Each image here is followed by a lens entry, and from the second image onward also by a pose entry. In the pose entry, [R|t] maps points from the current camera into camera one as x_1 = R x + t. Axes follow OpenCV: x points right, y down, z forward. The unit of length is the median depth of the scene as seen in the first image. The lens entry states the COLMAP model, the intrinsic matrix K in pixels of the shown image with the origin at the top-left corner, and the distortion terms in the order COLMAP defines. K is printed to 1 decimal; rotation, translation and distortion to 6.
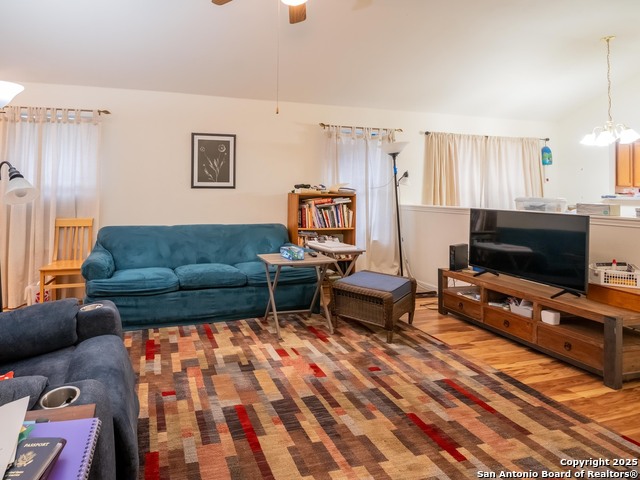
lens RADIAL K [[489.1, 0, 320.0], [0, 489.1, 240.0], [0, 0, 1]] dist [-0.001962, -0.001591]
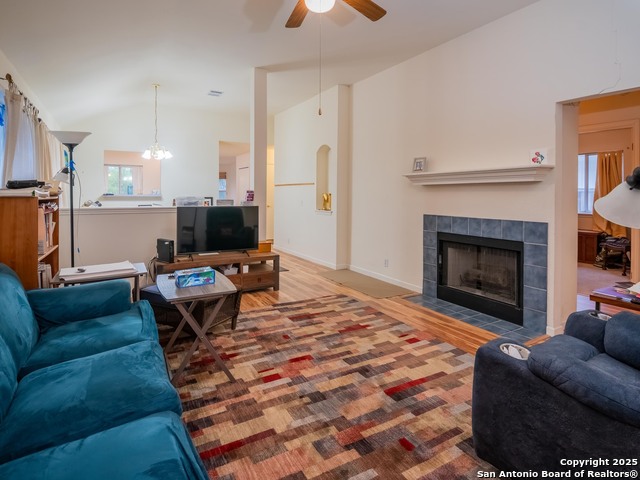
lens RADIAL K [[307.3, 0, 319.6], [0, 307.3, 239.3], [0, 0, 1]] dist [-0.000809, -0.000664]
pose [[-0.225260, -0.157826, 0.961431, -0.636896], [0.085693, 0.979759, 0.180913, -0.118954], [-0.970523, 0.123141, -0.207176, 1.065591]]
